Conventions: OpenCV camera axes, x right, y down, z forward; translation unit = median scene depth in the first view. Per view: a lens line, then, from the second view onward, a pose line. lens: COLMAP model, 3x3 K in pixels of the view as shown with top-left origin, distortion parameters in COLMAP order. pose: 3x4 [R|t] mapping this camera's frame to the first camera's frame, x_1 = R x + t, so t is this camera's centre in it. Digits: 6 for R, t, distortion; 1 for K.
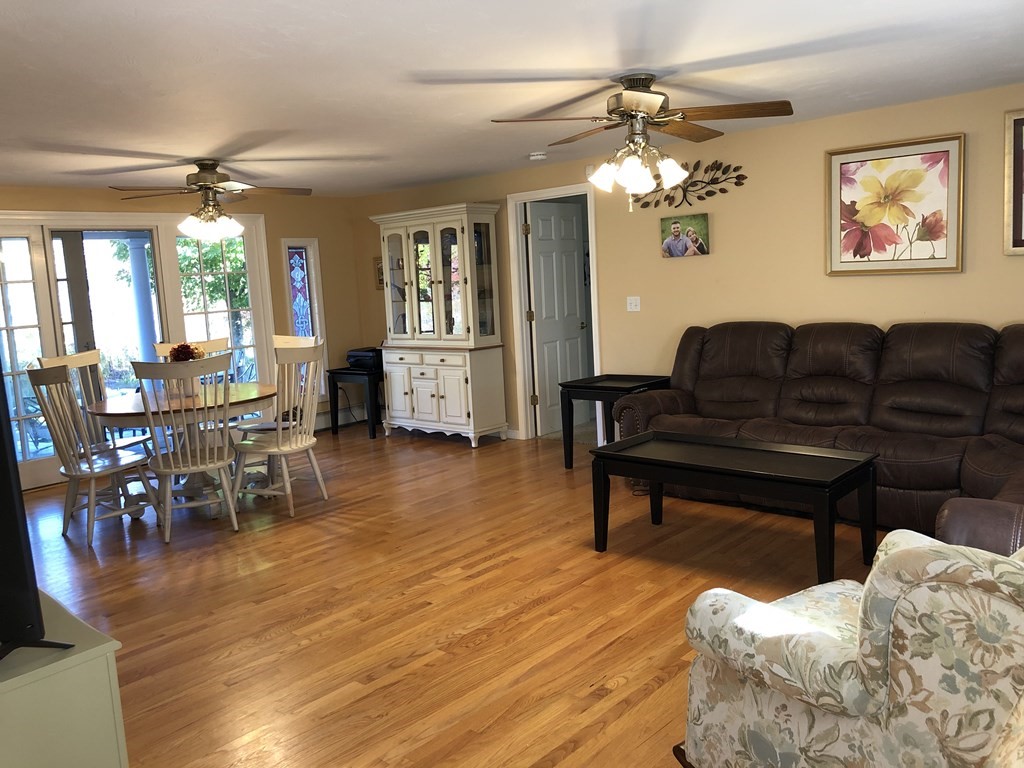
lens RADIAL K [[847.3, 0, 512.0], [0, 847.3, 384.0], [0, 0, 1]] dist [0.081248, -0.187260]
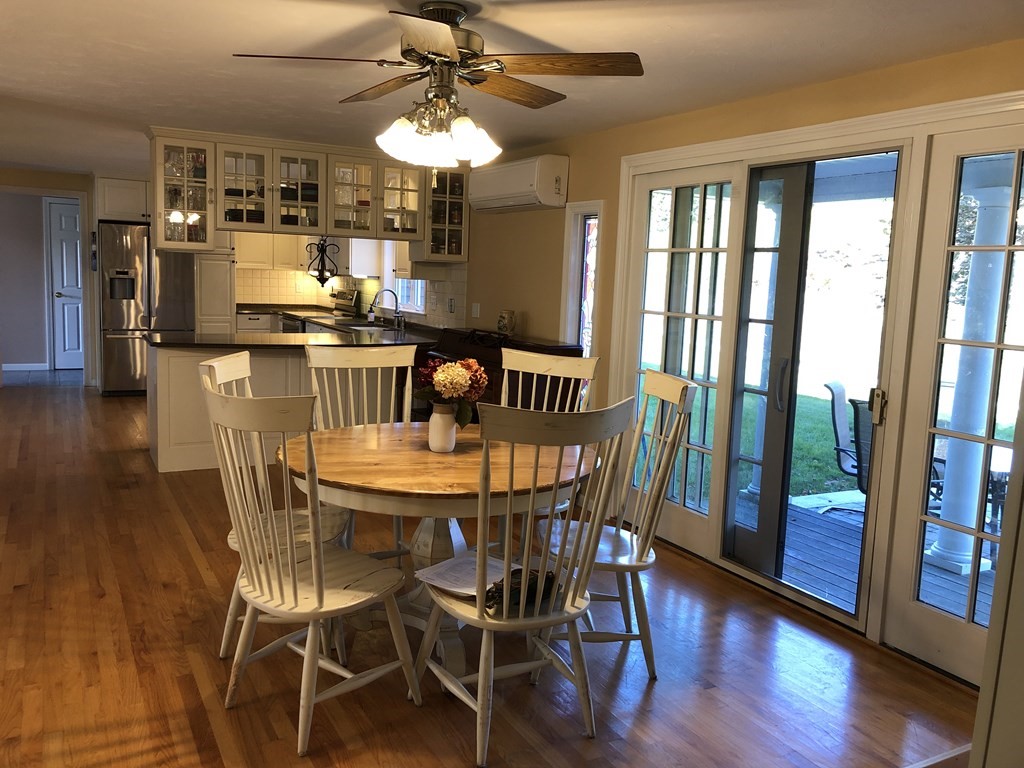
lens RADIAL K [[847.3, 0, 512.0], [0, 847.3, 384.0], [0, 0, 1]] dist [0.081248, -0.187260]
pose [[-0.356746, 0.163837, -0.919722, 0.110384], [-0.141733, 0.963613, 0.226632, -0.156901], [0.923387, 0.211205, -0.320544, 1.158913]]
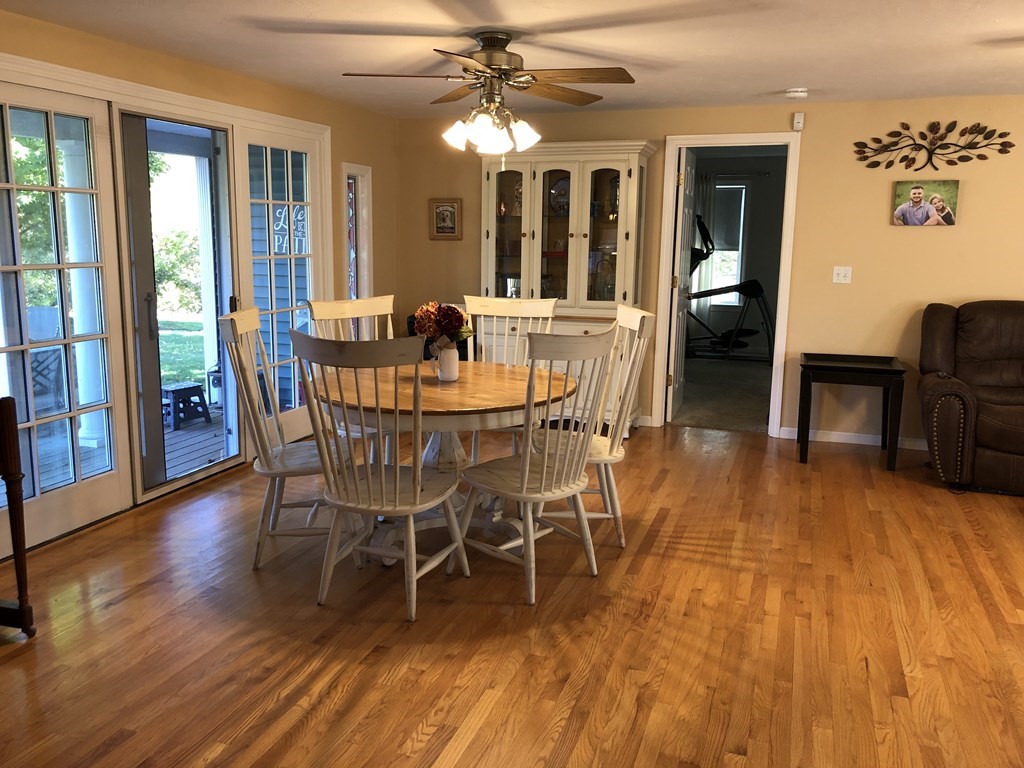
lens RADIAL K [[847.2, 0, 512.0], [0, 847.2, 384.0], [0, 0, 1]] dist [-0.001261, 0.004879]
pose [[0.922961, -0.000500, 0.384893, -0.563905], [-0.014143, 0.999280, 0.035212, -0.007104], [-0.384633, -0.037943, 0.922289, 0.337924]]
